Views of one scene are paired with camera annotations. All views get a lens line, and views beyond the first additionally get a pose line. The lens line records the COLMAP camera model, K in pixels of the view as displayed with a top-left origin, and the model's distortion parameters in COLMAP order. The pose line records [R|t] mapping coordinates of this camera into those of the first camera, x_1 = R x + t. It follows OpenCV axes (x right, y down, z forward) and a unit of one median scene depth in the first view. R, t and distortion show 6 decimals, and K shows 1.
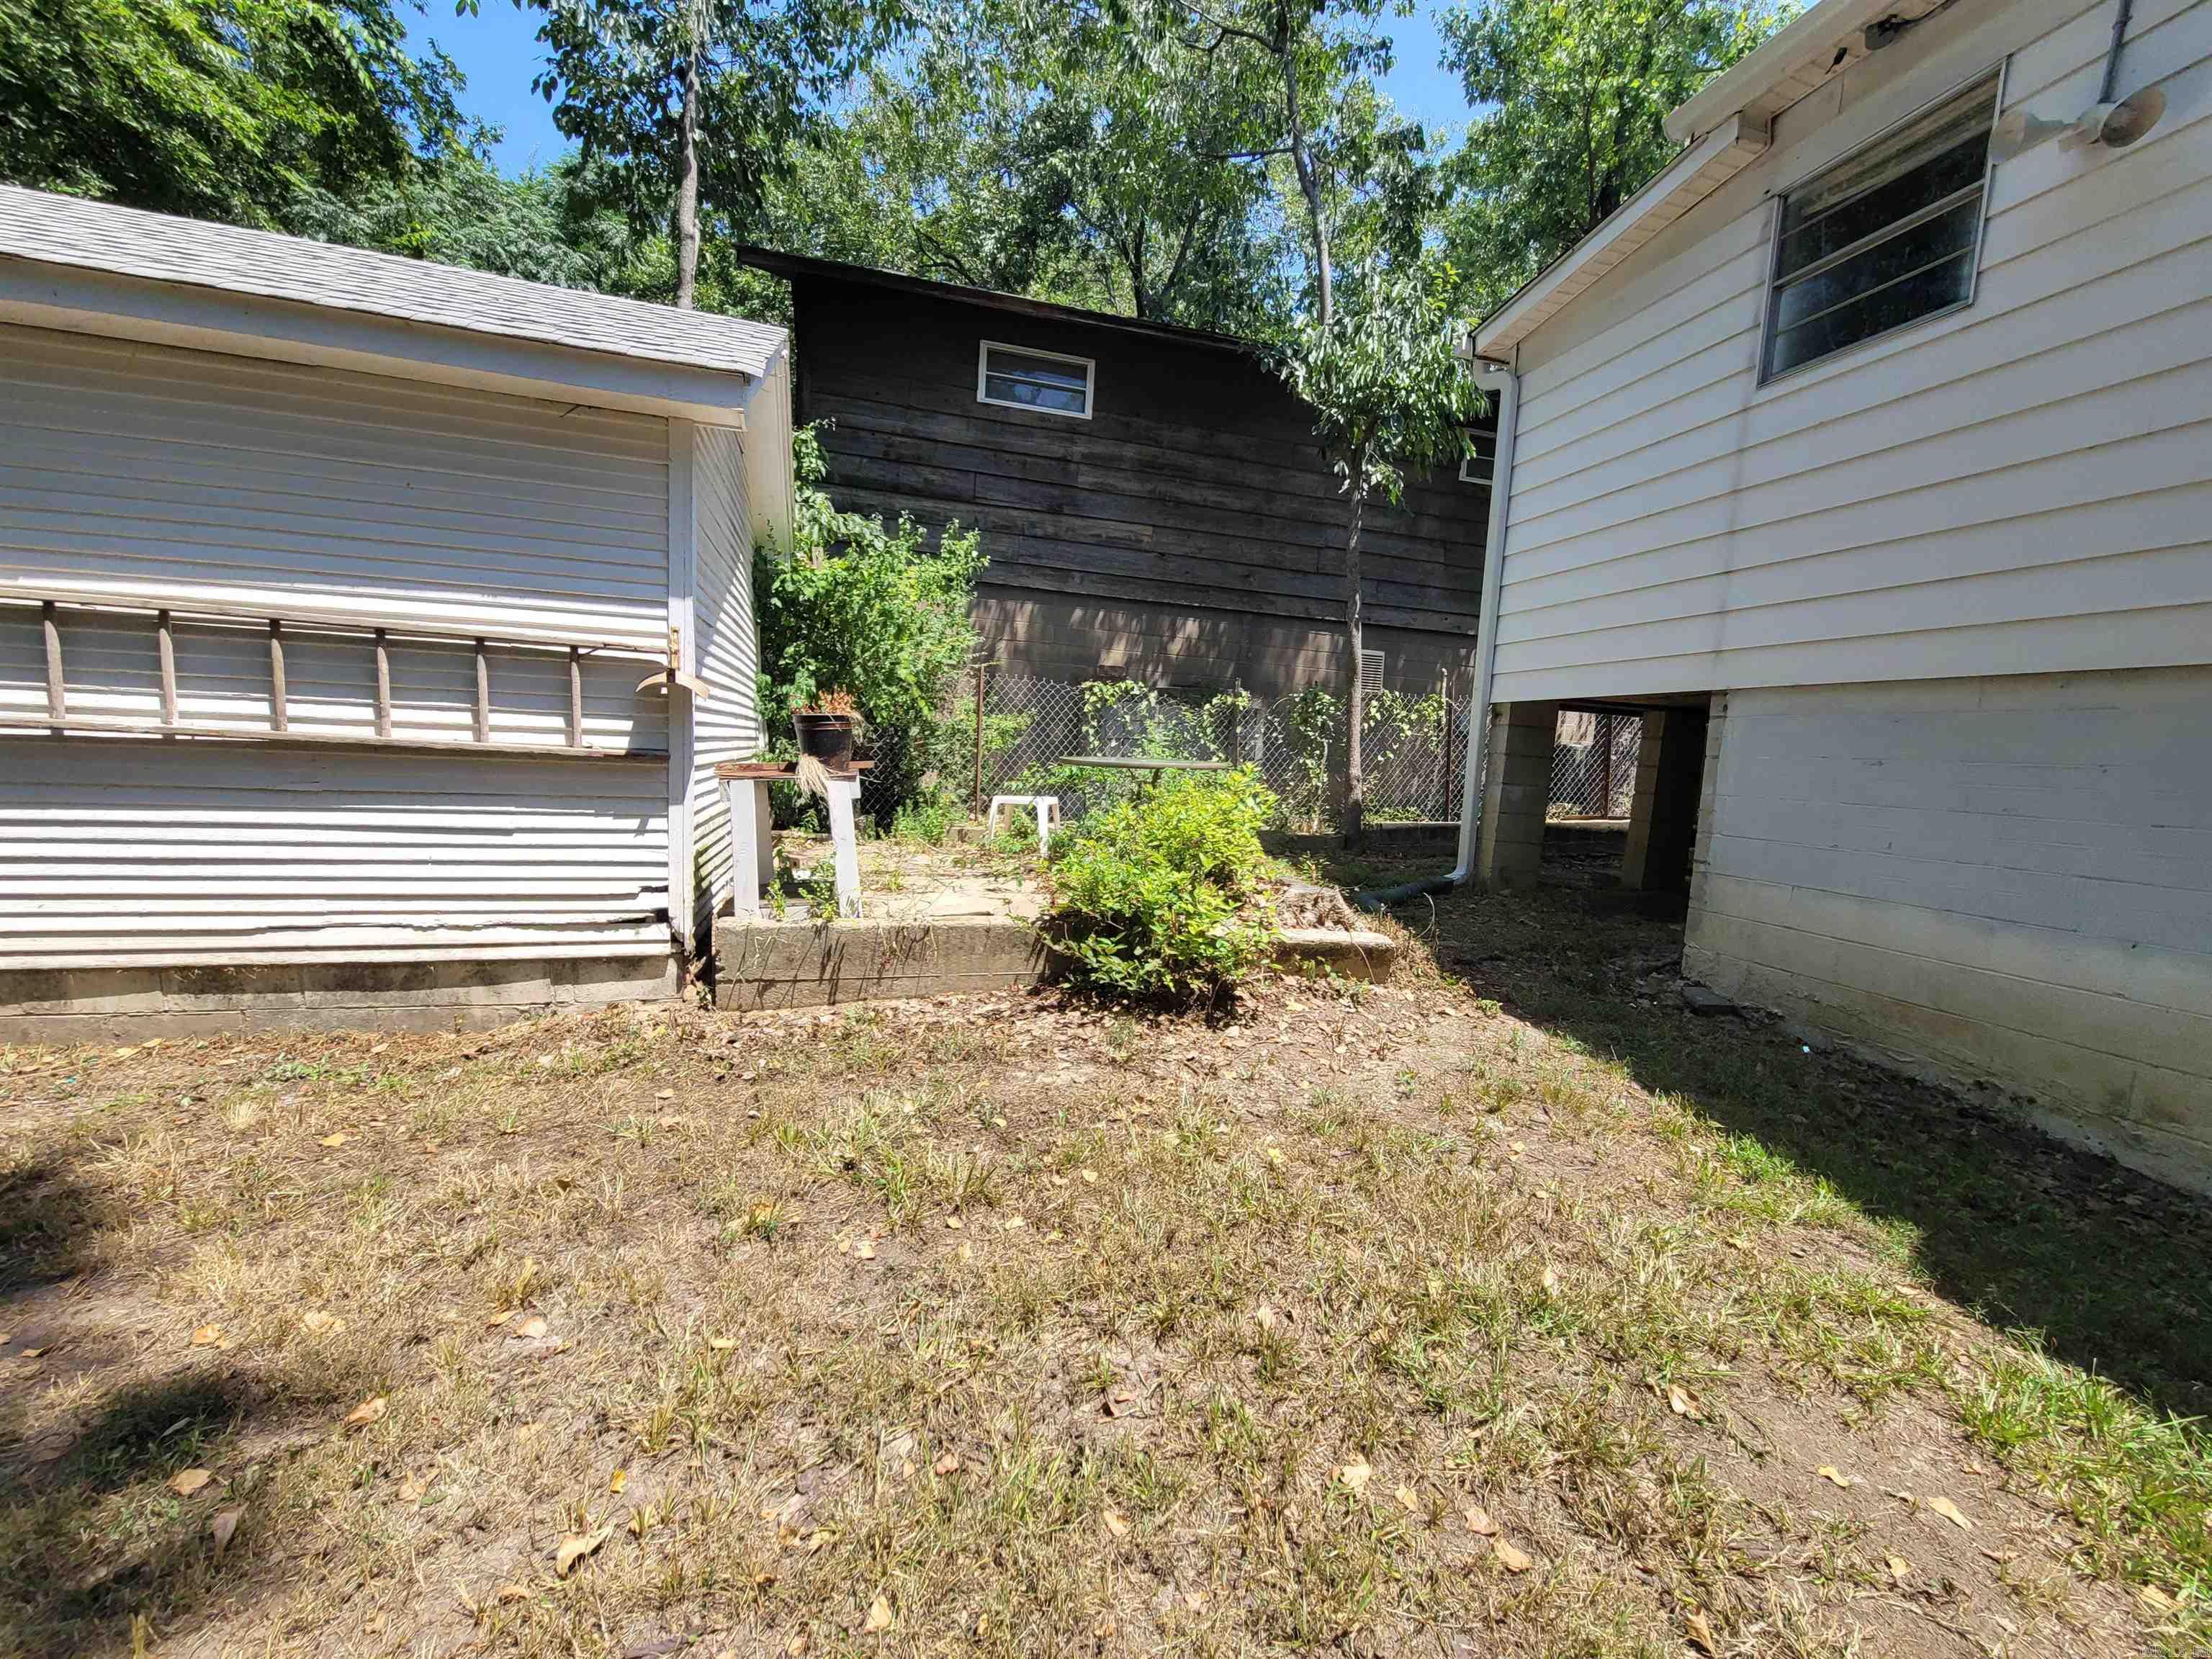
lens RADIAL K [[912.7, 0, 1108.8], [0, 912.7, 832.2], [0, 0, 1]] dist [0.000872, -0.000205]
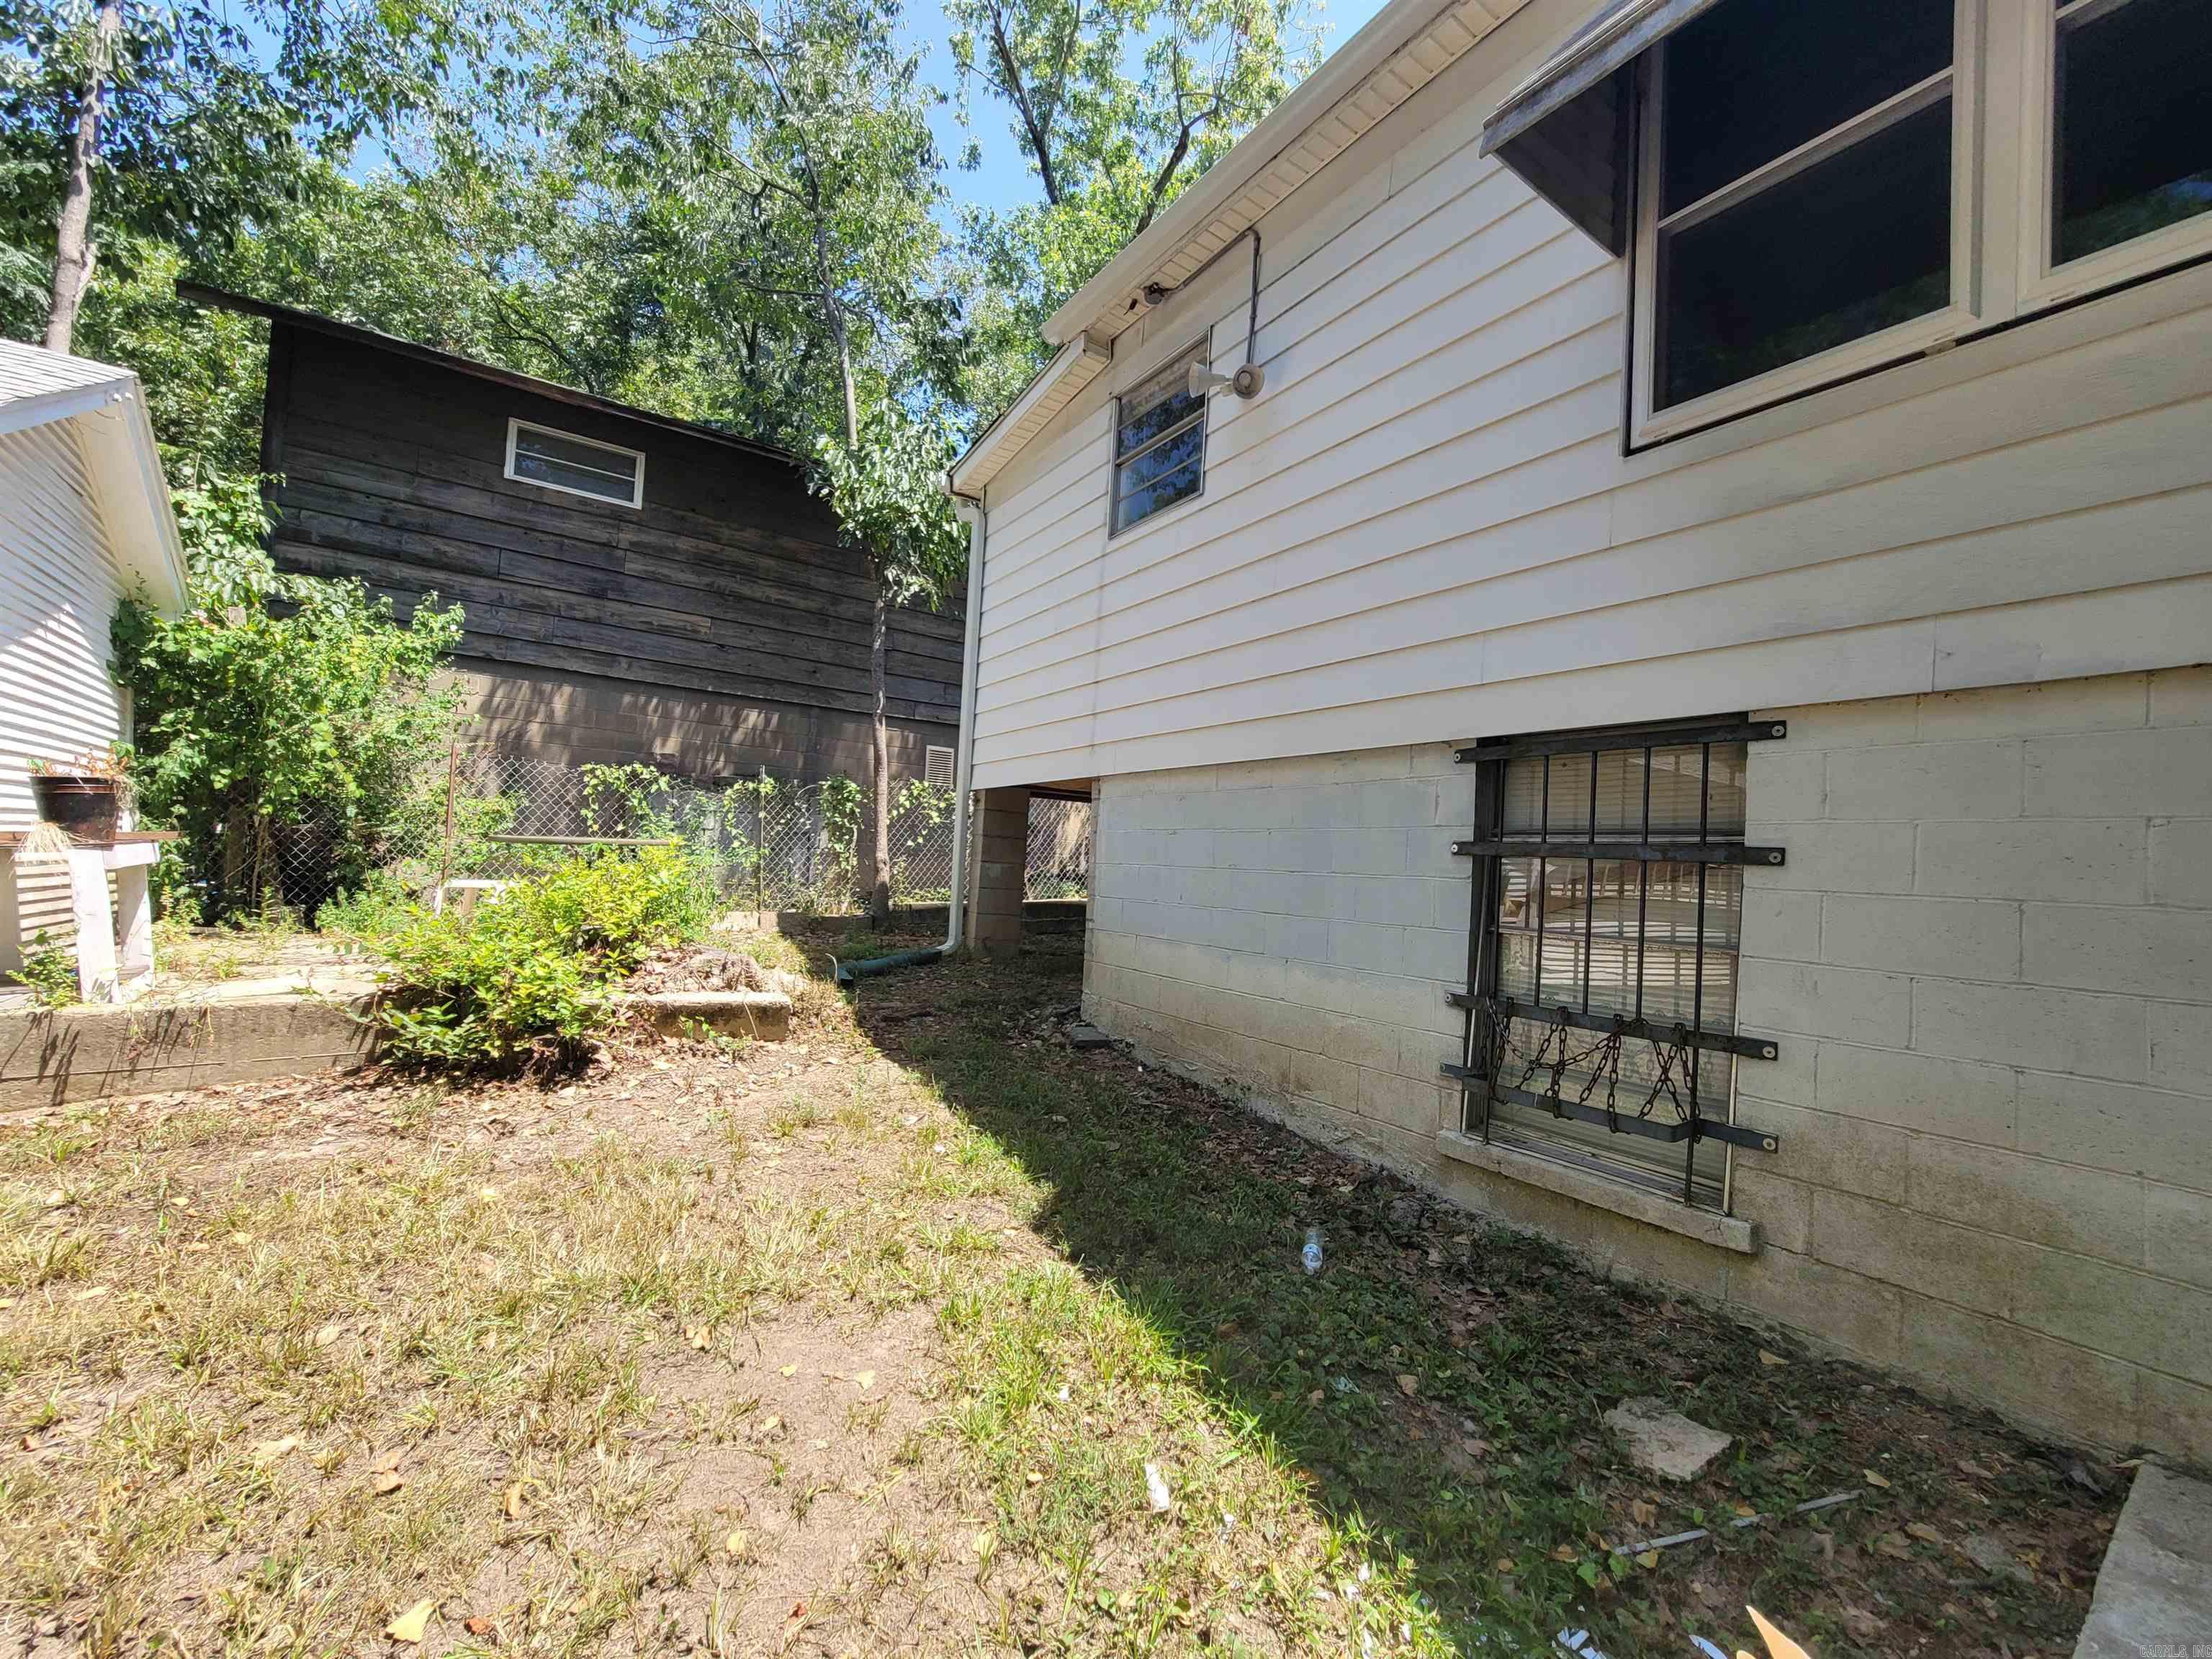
lens RADIAL K [[912.7, 0, 1108.5], [0, 912.7, 837.7], [0, 0, 1]] dist [0.000872, -0.000205]
pose [[0.946182, -0.001013, 0.323633, 0.227658], [0.034964, 0.994462, -0.099107, 0.035330], [-0.321741, 0.105089, 0.940978, -0.106812]]
